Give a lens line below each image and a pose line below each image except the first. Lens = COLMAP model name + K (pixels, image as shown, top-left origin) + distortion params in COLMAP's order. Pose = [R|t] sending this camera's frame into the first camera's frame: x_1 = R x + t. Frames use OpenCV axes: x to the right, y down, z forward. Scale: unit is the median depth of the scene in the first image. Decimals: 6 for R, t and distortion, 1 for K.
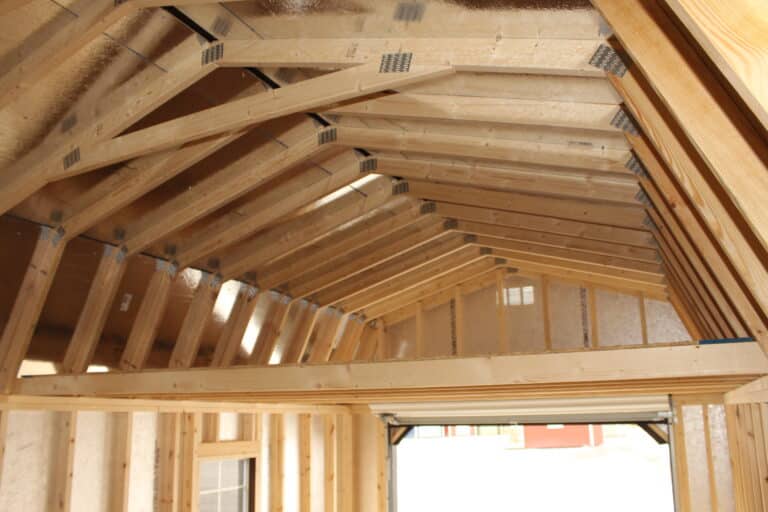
lens RADIAL K [[632.6, 0, 384.0], [0, 632.6, 256.0], [0, 0, 1]] dist [-0.095715, 0.007072]
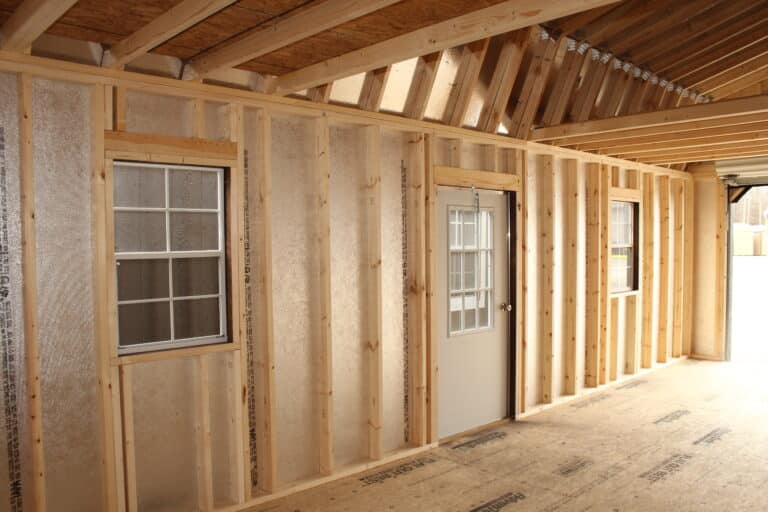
lens RADIAL K [[632.6, 0, 384.0], [0, 632.6, 256.0], [0, 0, 1]] dist [-0.095715, 0.007072]
pose [[0.937834, 0.009821, -0.346946, -0.216493], [0.082040, 0.965002, 0.249078, 0.043884], [0.337250, -0.262057, 0.904206, -0.377544]]
